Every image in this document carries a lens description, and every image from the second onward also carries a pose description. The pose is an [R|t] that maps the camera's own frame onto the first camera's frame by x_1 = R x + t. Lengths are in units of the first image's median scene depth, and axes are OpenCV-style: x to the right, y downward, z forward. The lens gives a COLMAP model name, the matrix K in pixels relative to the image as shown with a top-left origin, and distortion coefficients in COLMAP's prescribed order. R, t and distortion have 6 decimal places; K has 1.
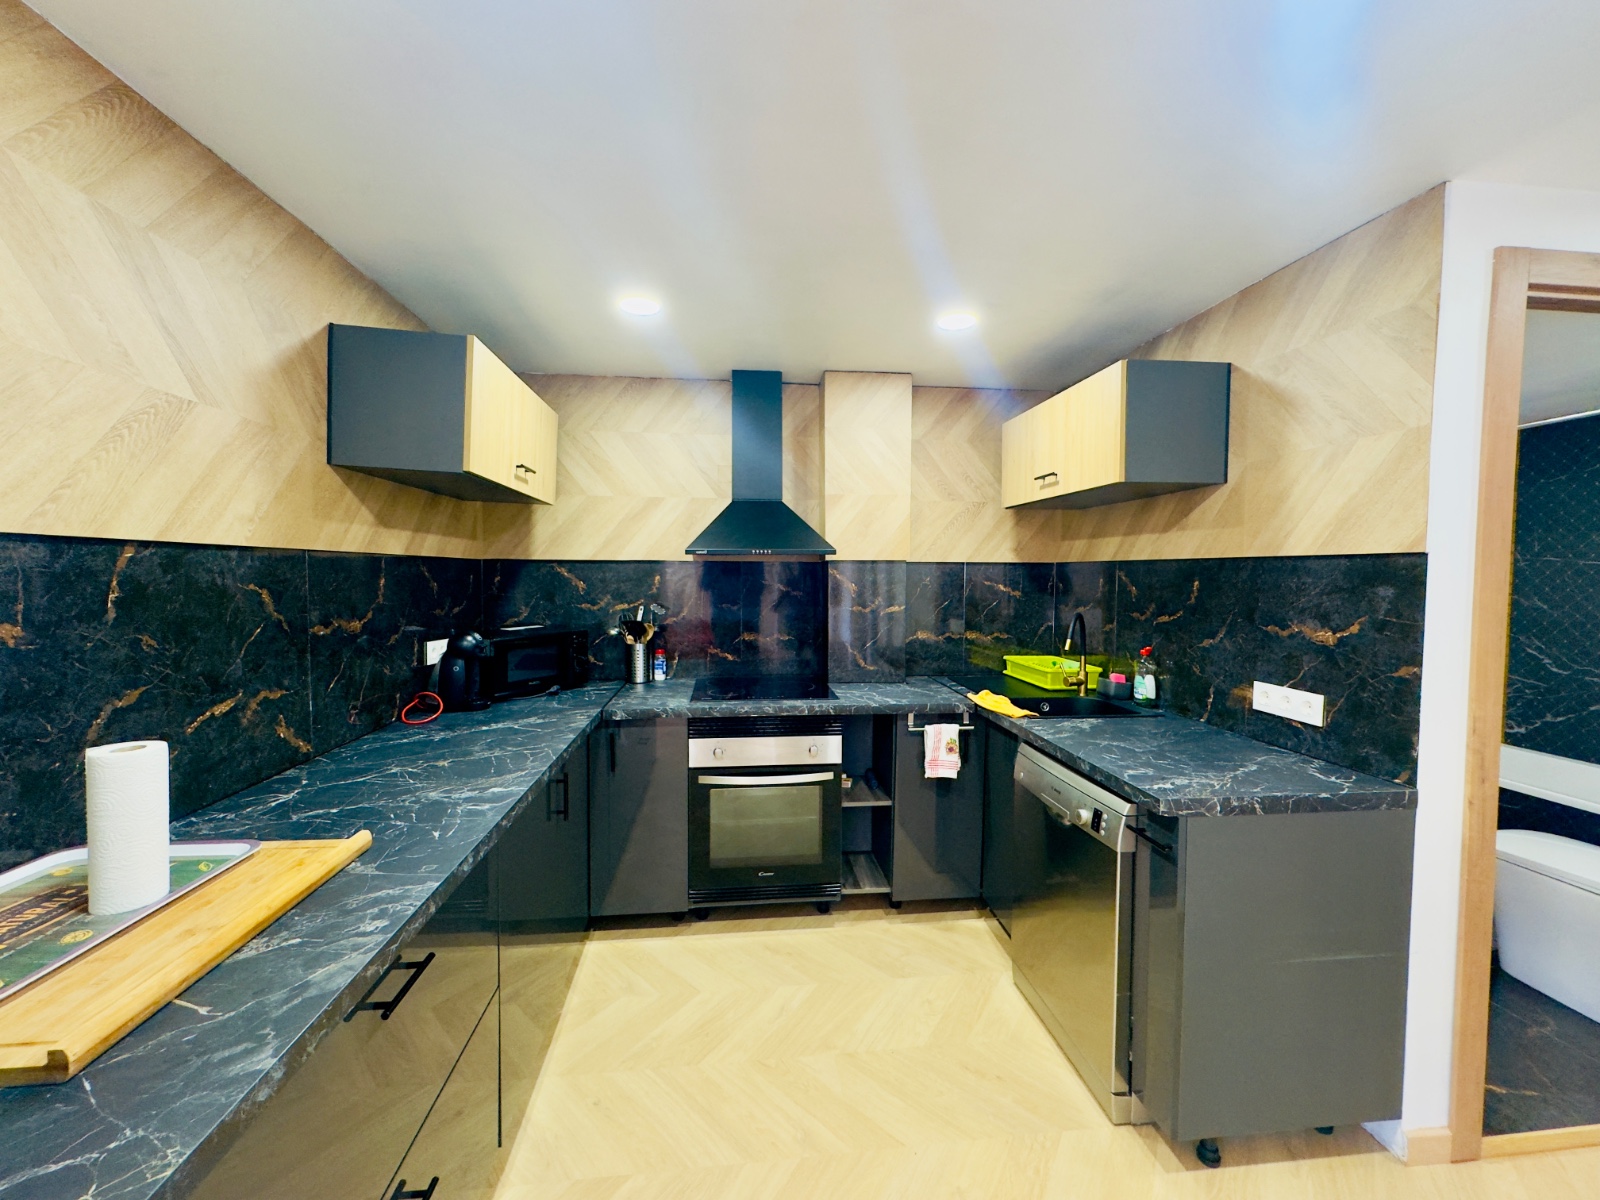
lens RADIAL K [[636.6, 0, 800.0], [0, 636.6, 600.0], [0, 0, 1]] dist [-0.003250, 0.000834]
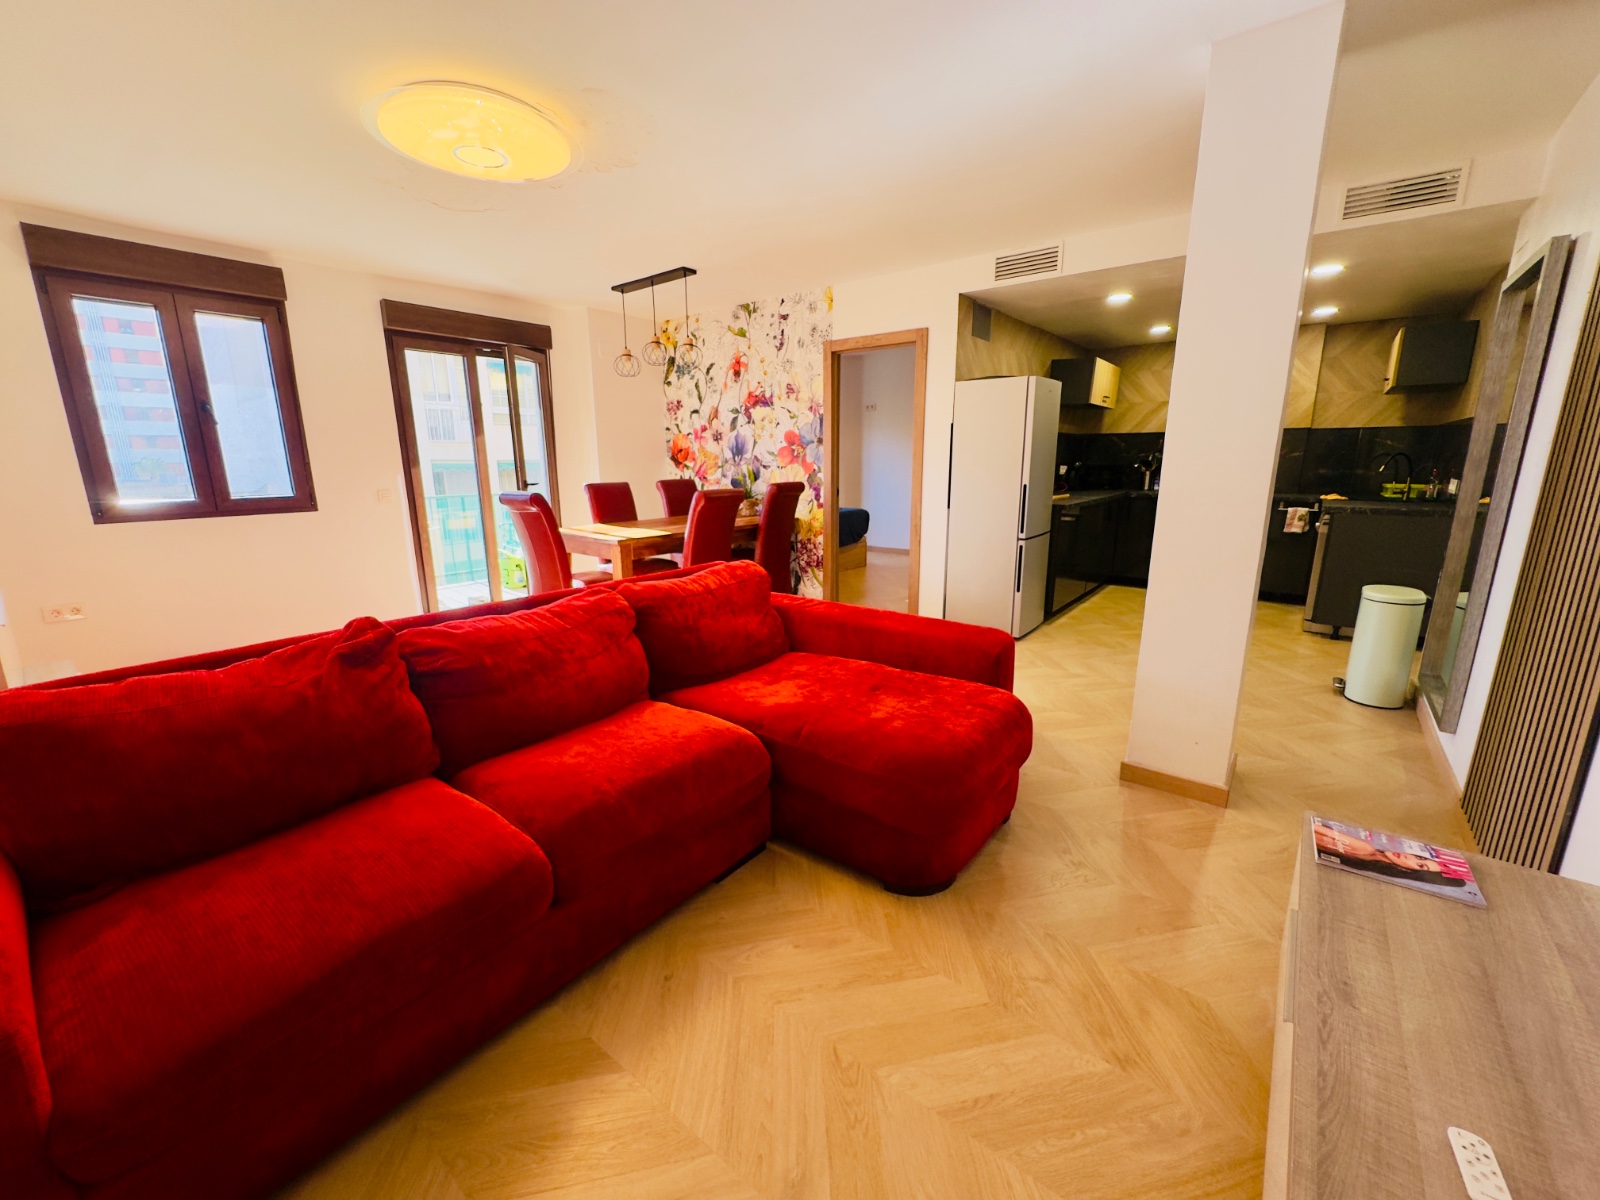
lens RADIAL K [[636.6, 0, 800.0], [0, 636.6, 600.0], [0, 0, 1]] dist [-0.003250, 0.000834]
pose [[0.712465, 0.145841, -0.686385, 0.651655], [-0.020587, 0.982087, 0.187302, 0.165225], [0.701406, -0.119315, 0.702704, -2.024072]]
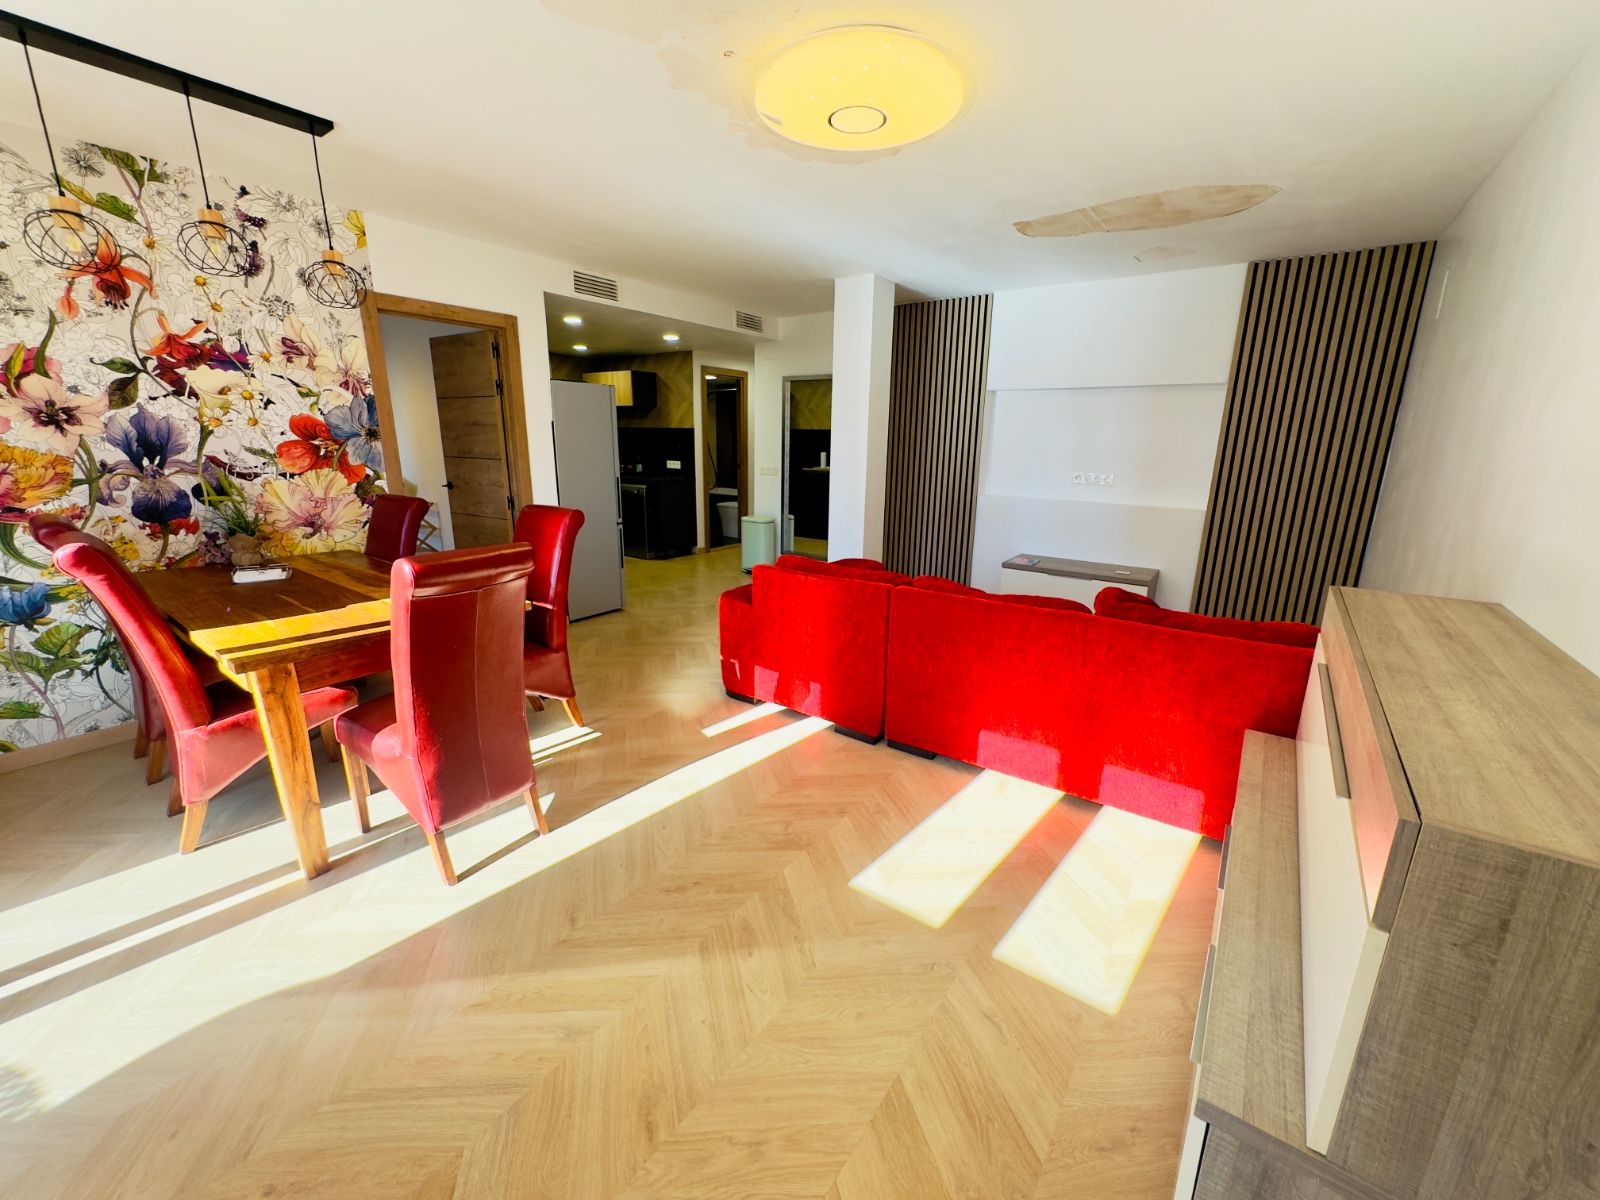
lens RADIAL K [[636.6, 0, 800.0], [0, 636.6, 600.0], [0, 0, 1]] dist [-0.003250, 0.000834]
pose [[0.672501, -0.179971, 0.717880, -1.624908], [0.020624, 0.974164, 0.224900, 0.094487], [-0.739808, -0.136440, 0.658838, -2.204744]]
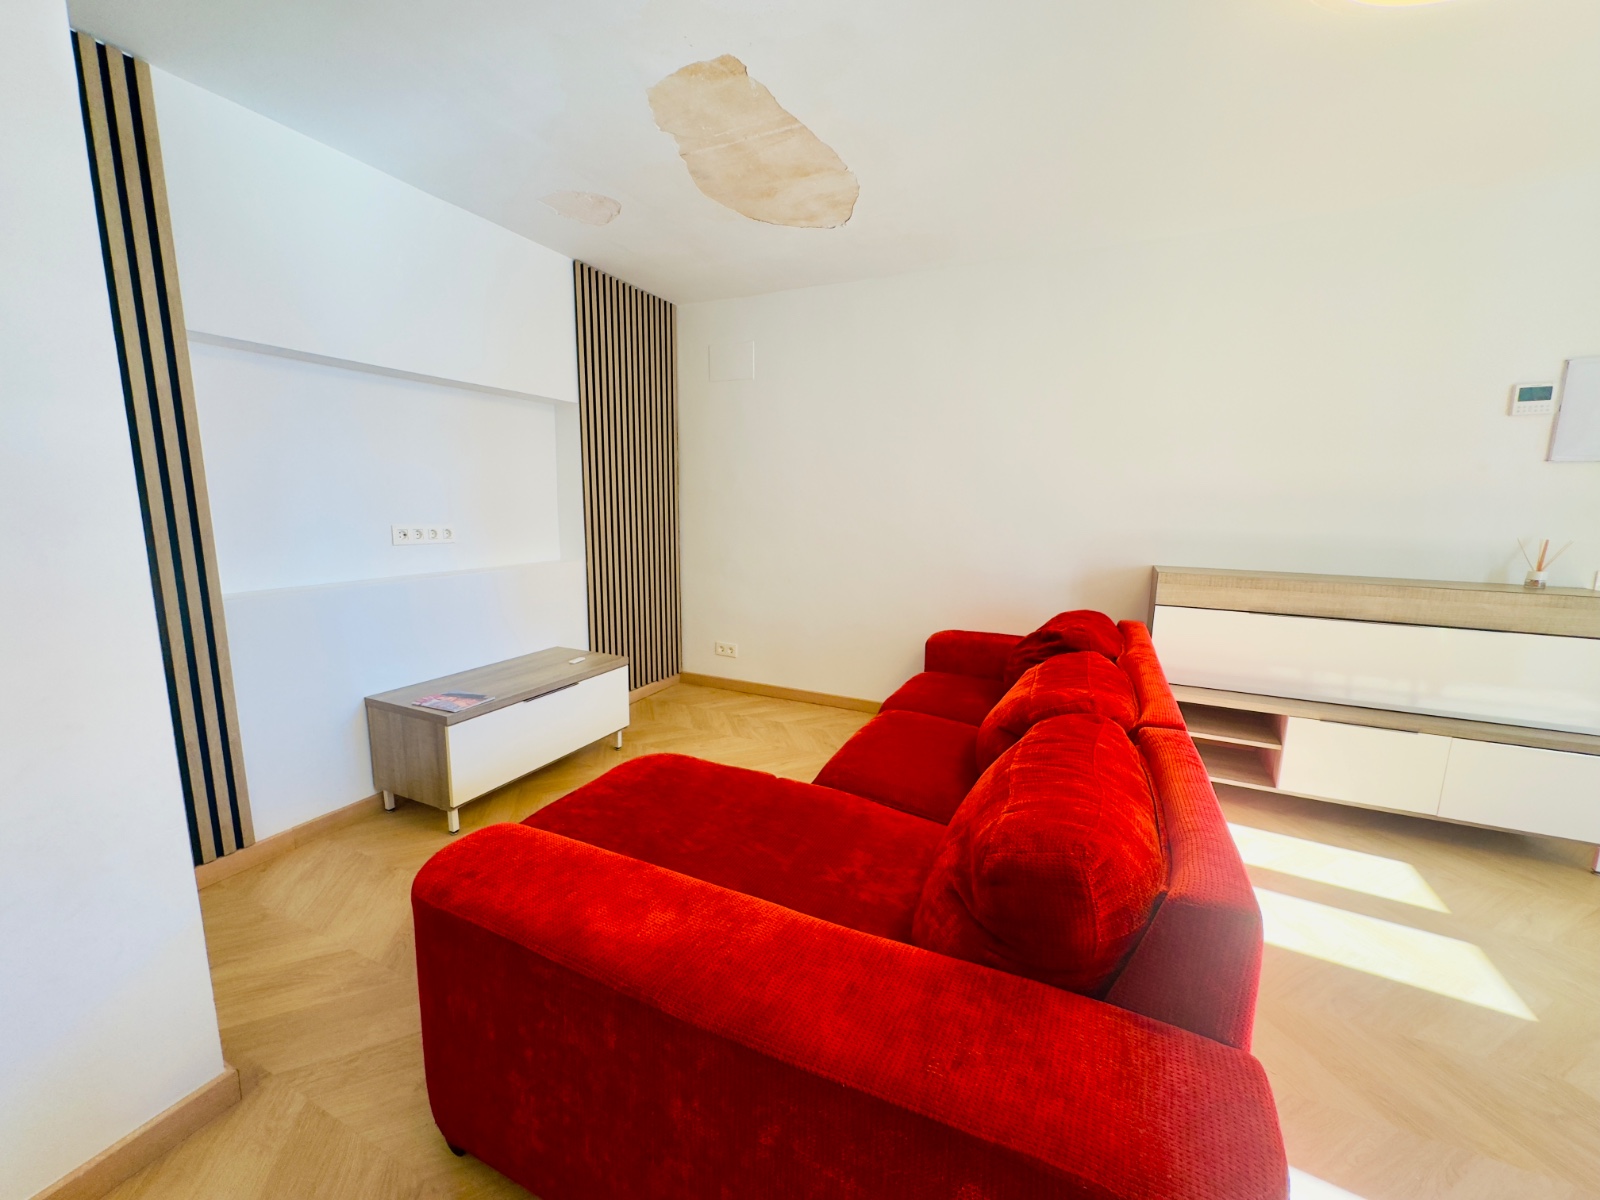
lens RADIAL K [[632.1, 0, 793.5], [0, 632.1, 598.8], [0, 0, 1]] dist [-0.002898, -0.000205]
pose [[-0.853899, -0.101096, 0.510526, -0.496962], [0.003039, 0.979966, 0.199140, 0.075961], [-0.520430, 0.171597, -0.836485, -0.627736]]
